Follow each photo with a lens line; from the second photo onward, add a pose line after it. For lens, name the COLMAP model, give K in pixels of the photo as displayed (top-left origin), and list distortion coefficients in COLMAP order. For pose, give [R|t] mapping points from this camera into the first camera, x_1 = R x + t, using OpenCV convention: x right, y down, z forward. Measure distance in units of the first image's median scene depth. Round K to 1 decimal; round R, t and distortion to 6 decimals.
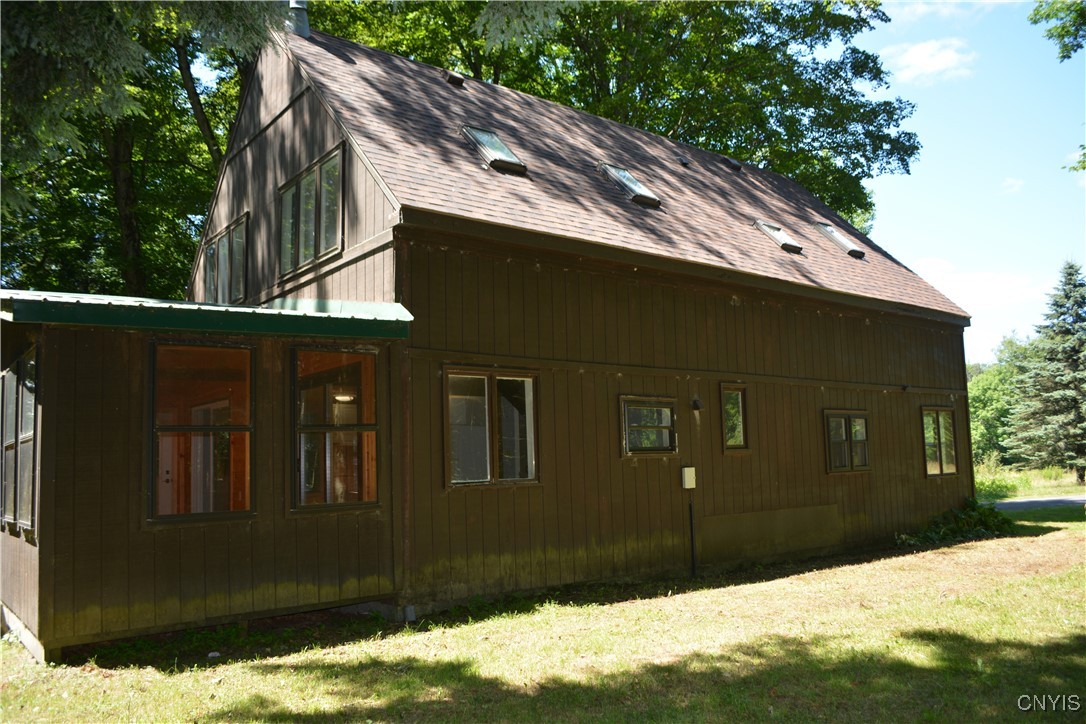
lens RADIAL K [[856.5, 0, 543.5], [0, 856.5, 361.3], [0, 0, 1]] dist [-0.087598, 0.015944]
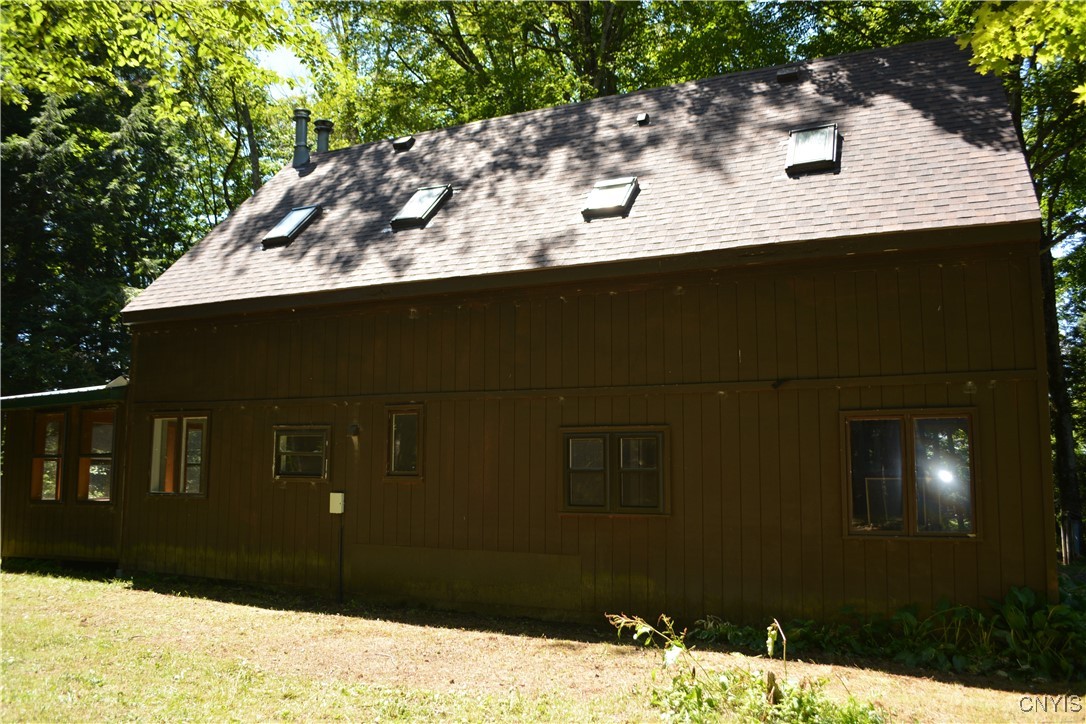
lens RADIAL K [[856.5, 0, 543.5], [0, 856.5, 363.7], [0, 0, 1]] dist [-0.087598, 0.015944]
pose [[0.444496, -0.089134, -0.891335, 1.299123], [0.088998, 0.994508, -0.055069, 0.053059], [0.891349, -0.054849, 0.449987, 0.834934]]
